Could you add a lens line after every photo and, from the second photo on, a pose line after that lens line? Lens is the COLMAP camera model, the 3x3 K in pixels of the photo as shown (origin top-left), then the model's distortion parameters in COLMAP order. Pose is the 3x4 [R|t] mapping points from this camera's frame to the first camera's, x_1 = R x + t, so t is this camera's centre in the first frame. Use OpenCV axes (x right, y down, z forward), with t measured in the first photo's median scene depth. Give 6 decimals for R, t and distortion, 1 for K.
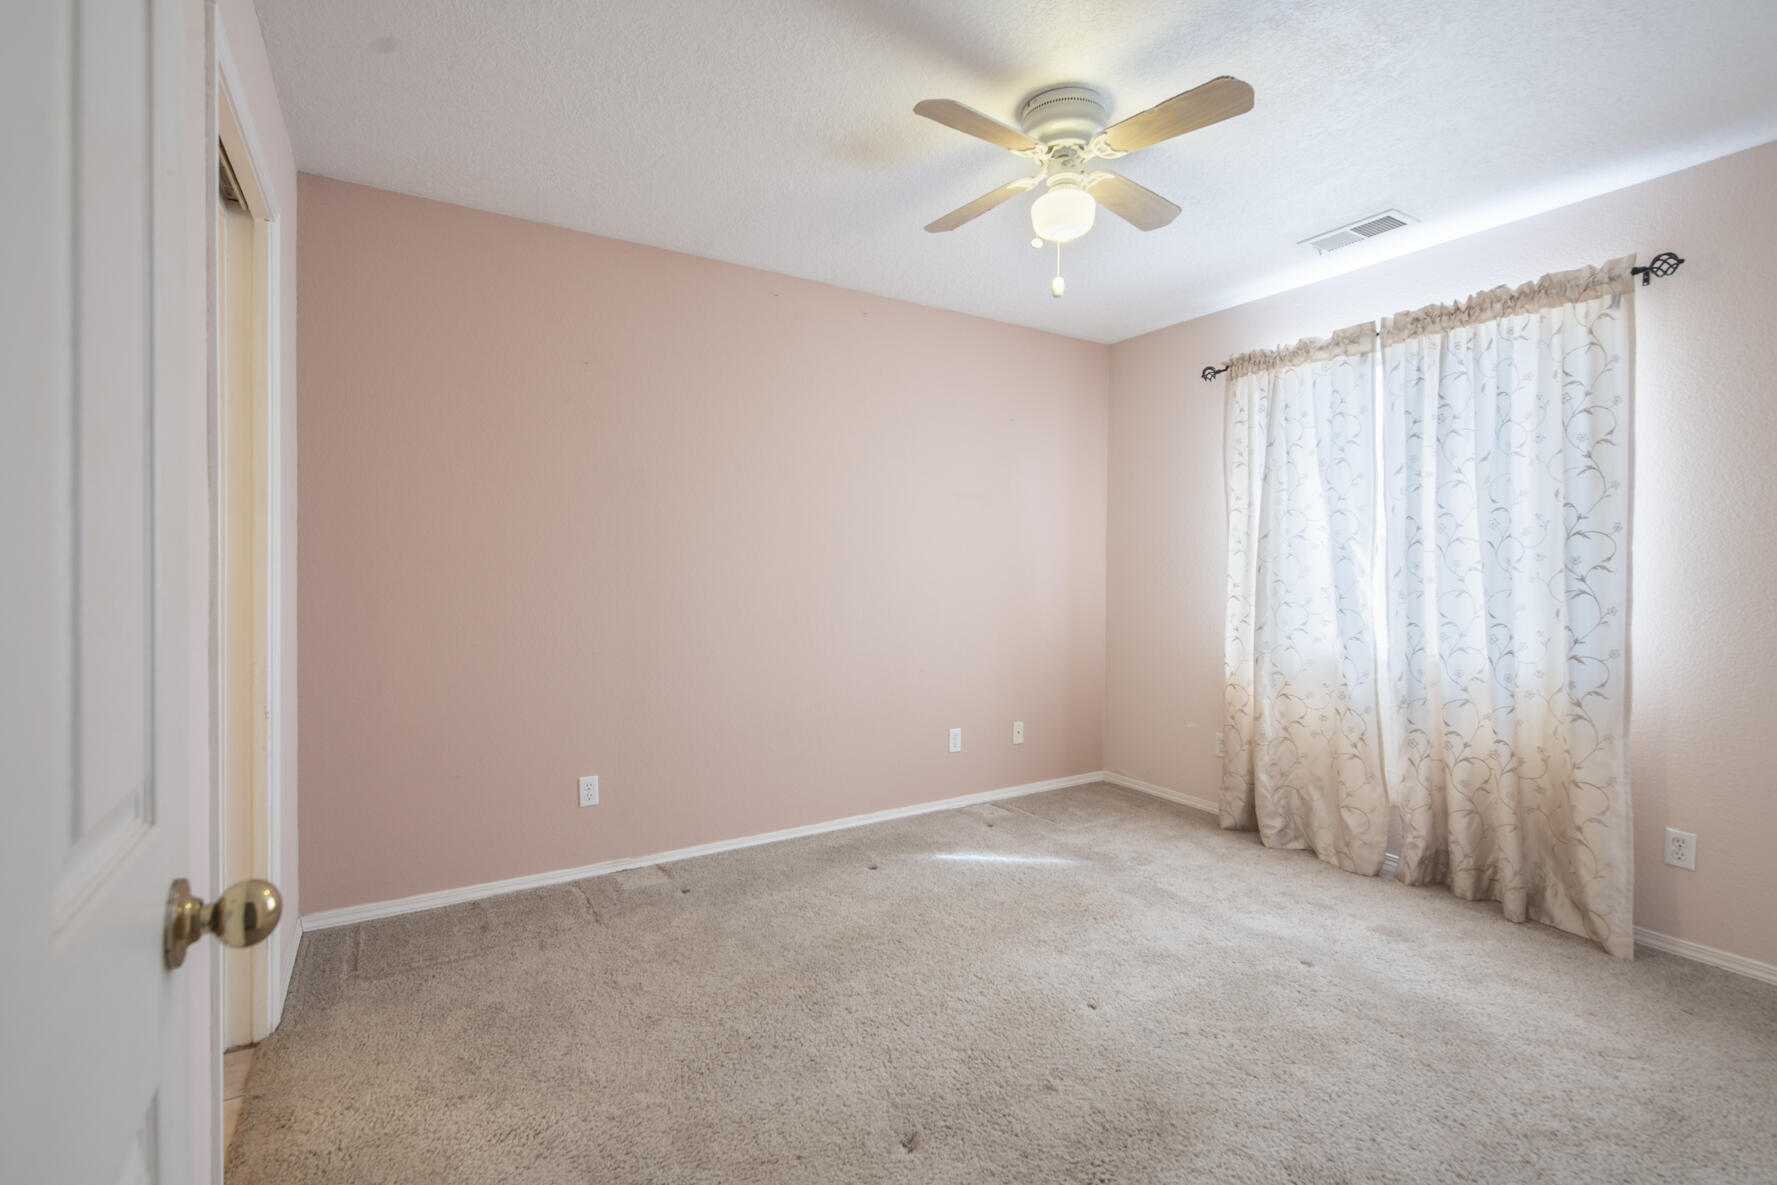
lens RADIAL K [[788.0, 0, 908.7], [0, 788.0, 584.6], [0, 0, 1]] dist [0.004685, -0.001695]
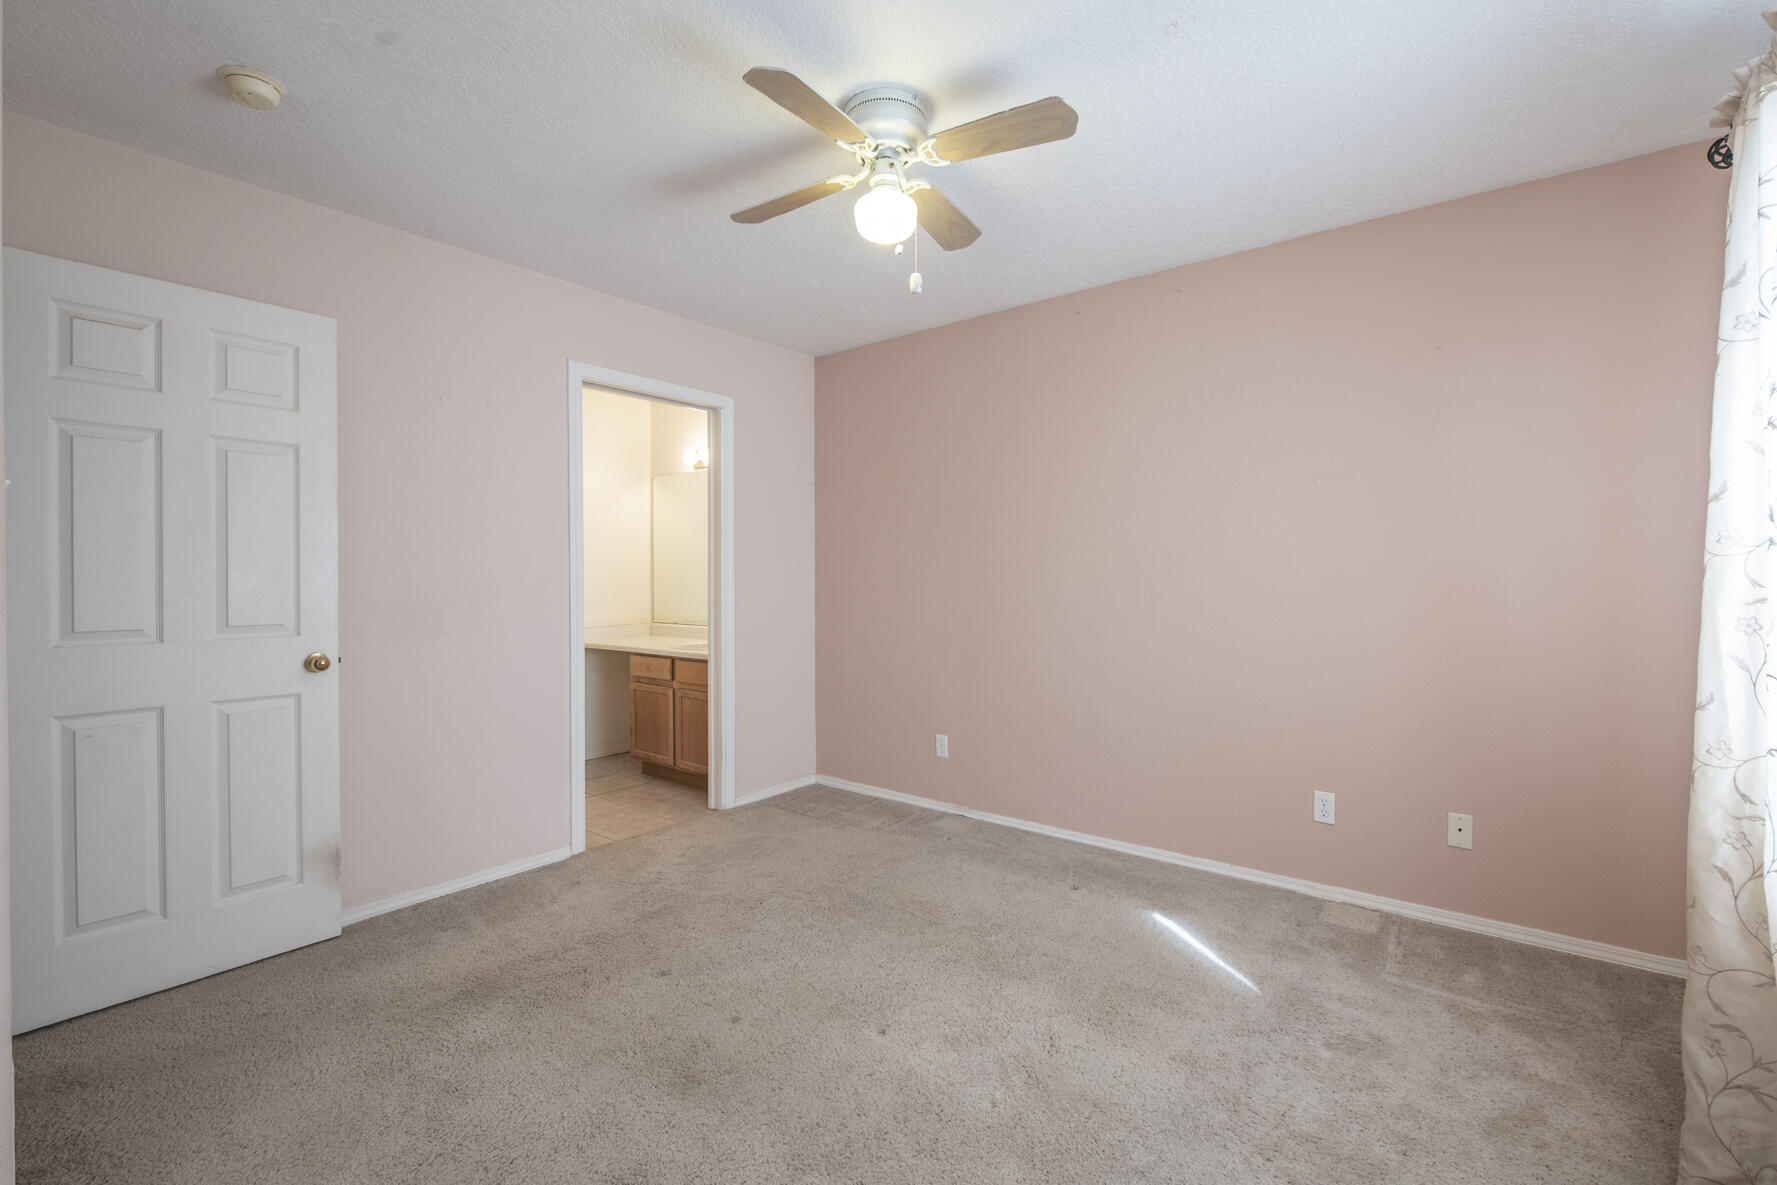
lens RADIAL K [[788.0, 0, 904.2], [0, 788.0, 591.6], [0, 0, 1]] dist [0.004685, -0.001695]
pose [[0.341339, 0.015136, -0.939818, 0.770062], [-0.012946, 0.999851, 0.011401, -0.010709], [0.939851, 0.008275, 0.341484, 0.464163]]
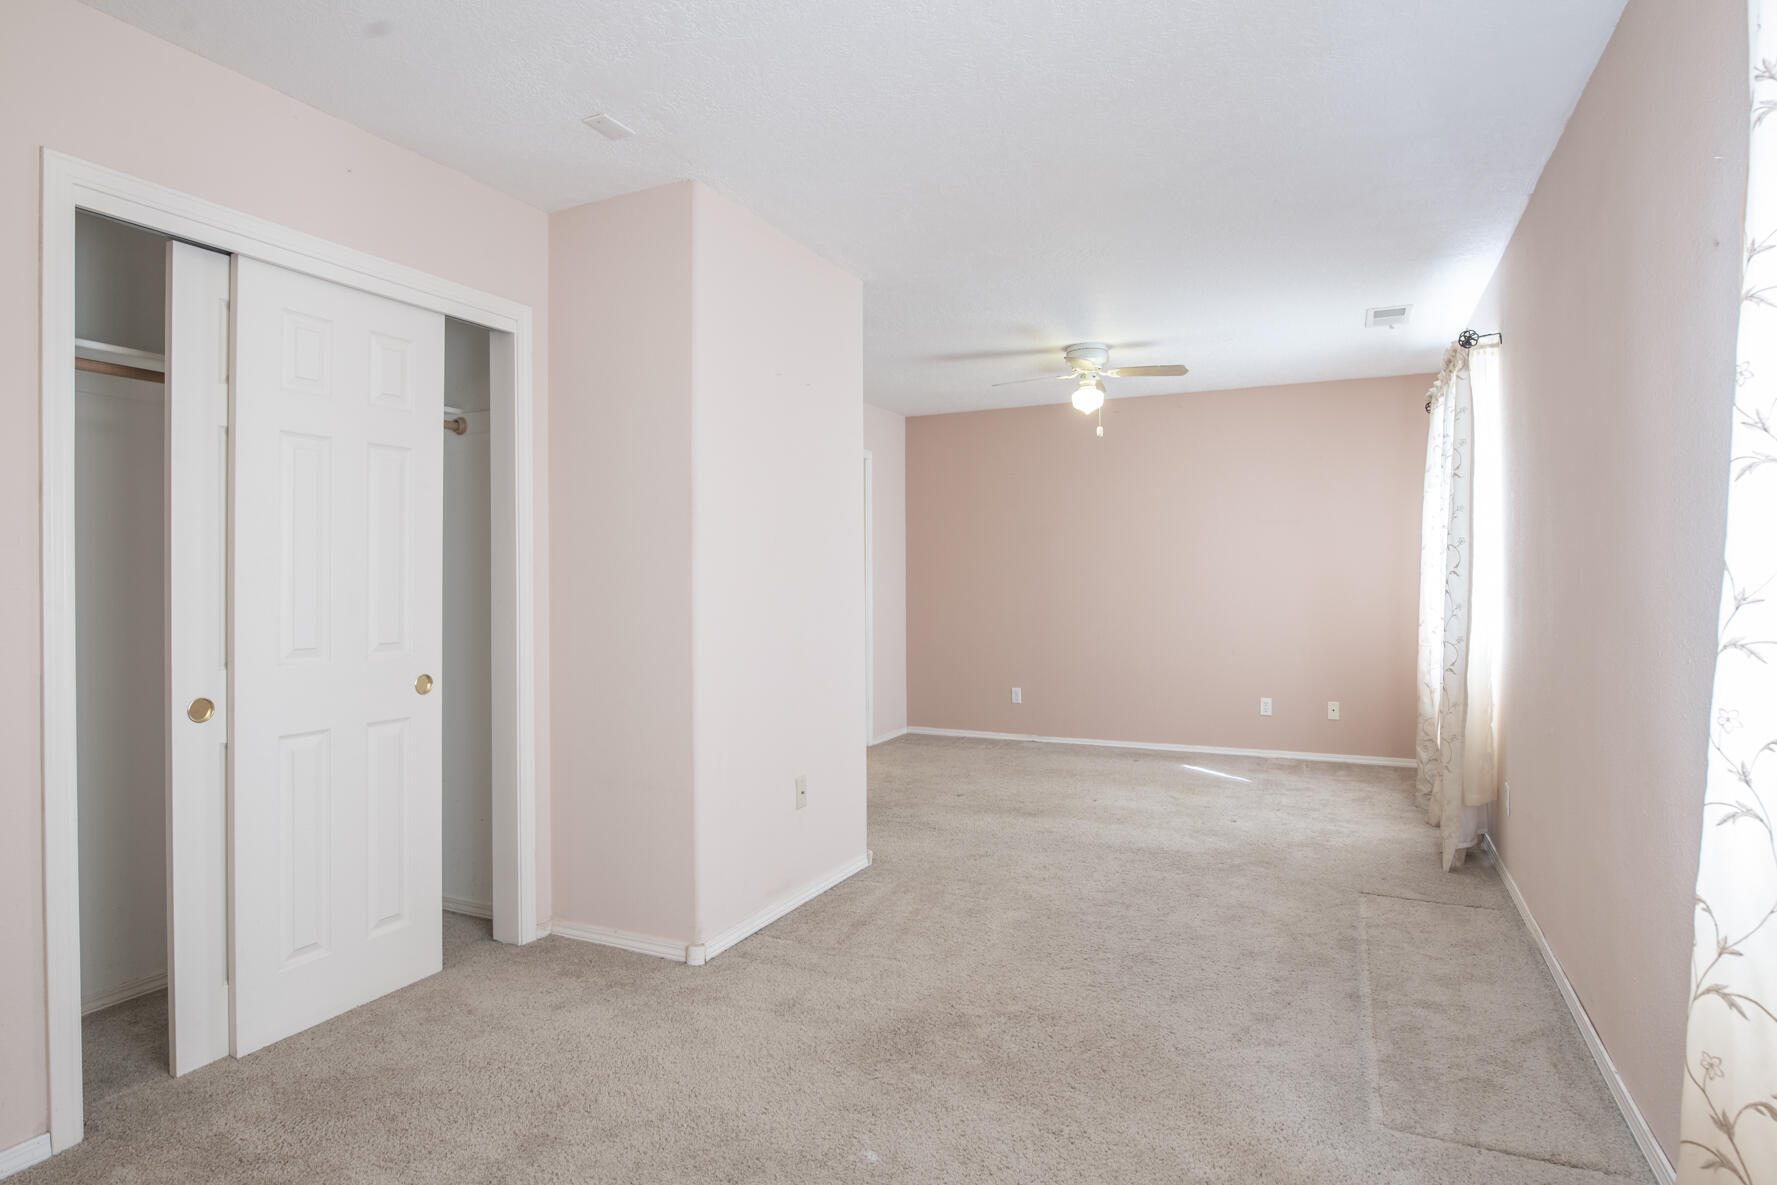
lens RADIAL K [[970.5, 0, 904.2], [0, 970.5, 596.3], [0, 0, 1]] dist [0.000634, -0.001061]
pose [[0.548496, 0.006367, -0.836129, 1.356205], [-0.007504, 0.999968, 0.002691, 0.014618], [0.836119, 0.004799, 0.548526, -0.505661]]
